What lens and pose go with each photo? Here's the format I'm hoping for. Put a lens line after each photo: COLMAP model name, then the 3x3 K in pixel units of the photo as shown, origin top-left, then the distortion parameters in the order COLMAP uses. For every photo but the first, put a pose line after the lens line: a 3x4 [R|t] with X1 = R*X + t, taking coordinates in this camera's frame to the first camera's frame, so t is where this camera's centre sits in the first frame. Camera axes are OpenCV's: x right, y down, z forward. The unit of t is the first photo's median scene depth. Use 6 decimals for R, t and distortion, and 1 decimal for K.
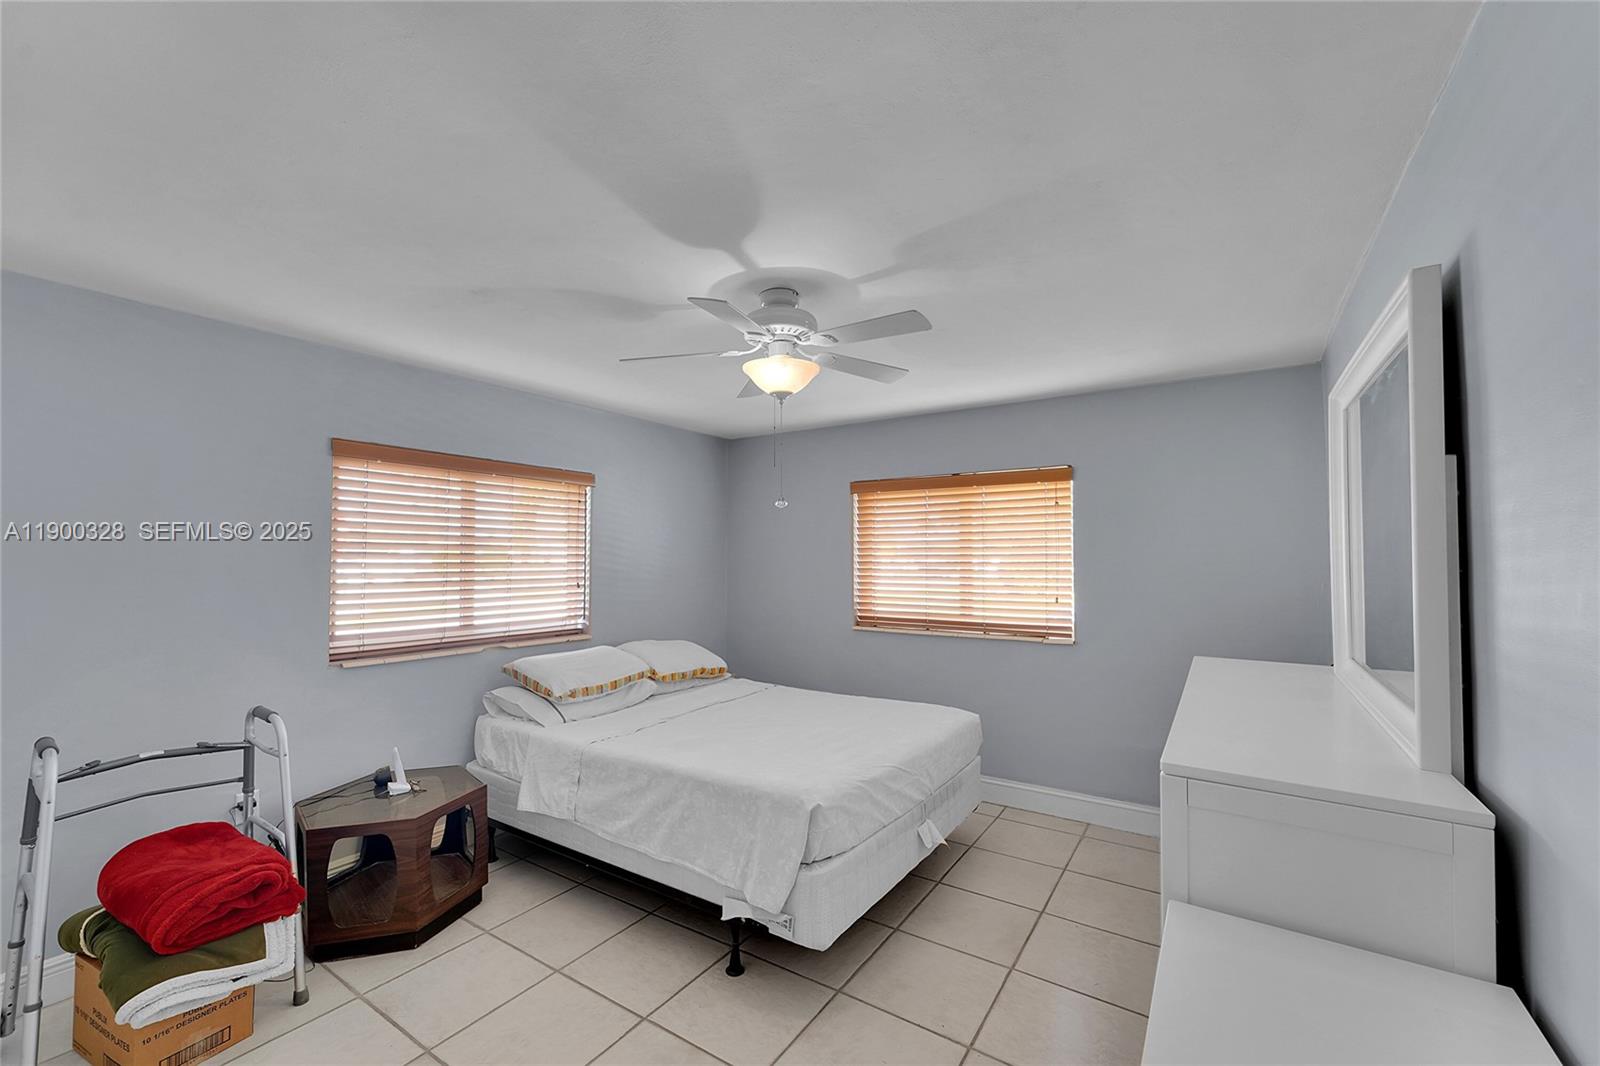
lens RADIAL K [[650.5, 0, 800.0], [0, 650.5, 533.0], [0, 0, 1]] dist [-0.000595, -0.000058]
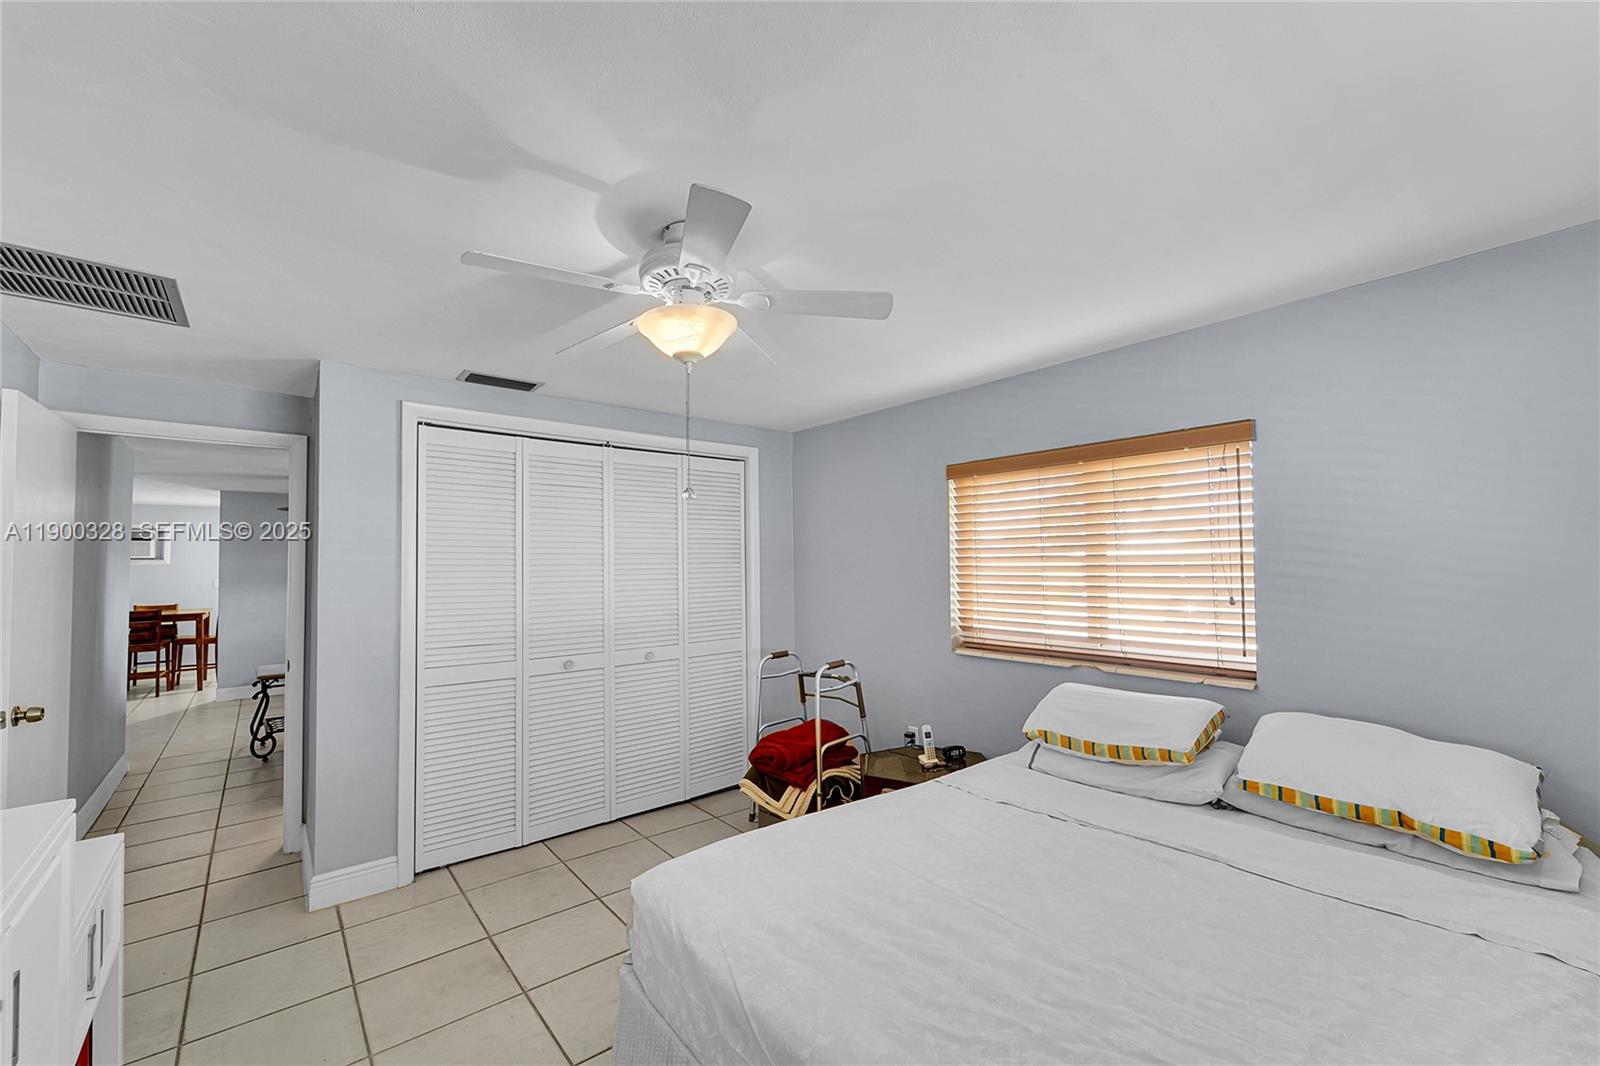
lens RADIAL K [[650.5, 0, 800.0], [0, 650.5, 533.0], [0, 0, 1]] dist [-0.000595, -0.000058]
pose [[-0.285131, -0.041375, -0.957595, 0.464600], [0.051462, 0.996966, -0.058399, 0.033485], [0.957106, -0.065931, -0.282137, 0.912168]]
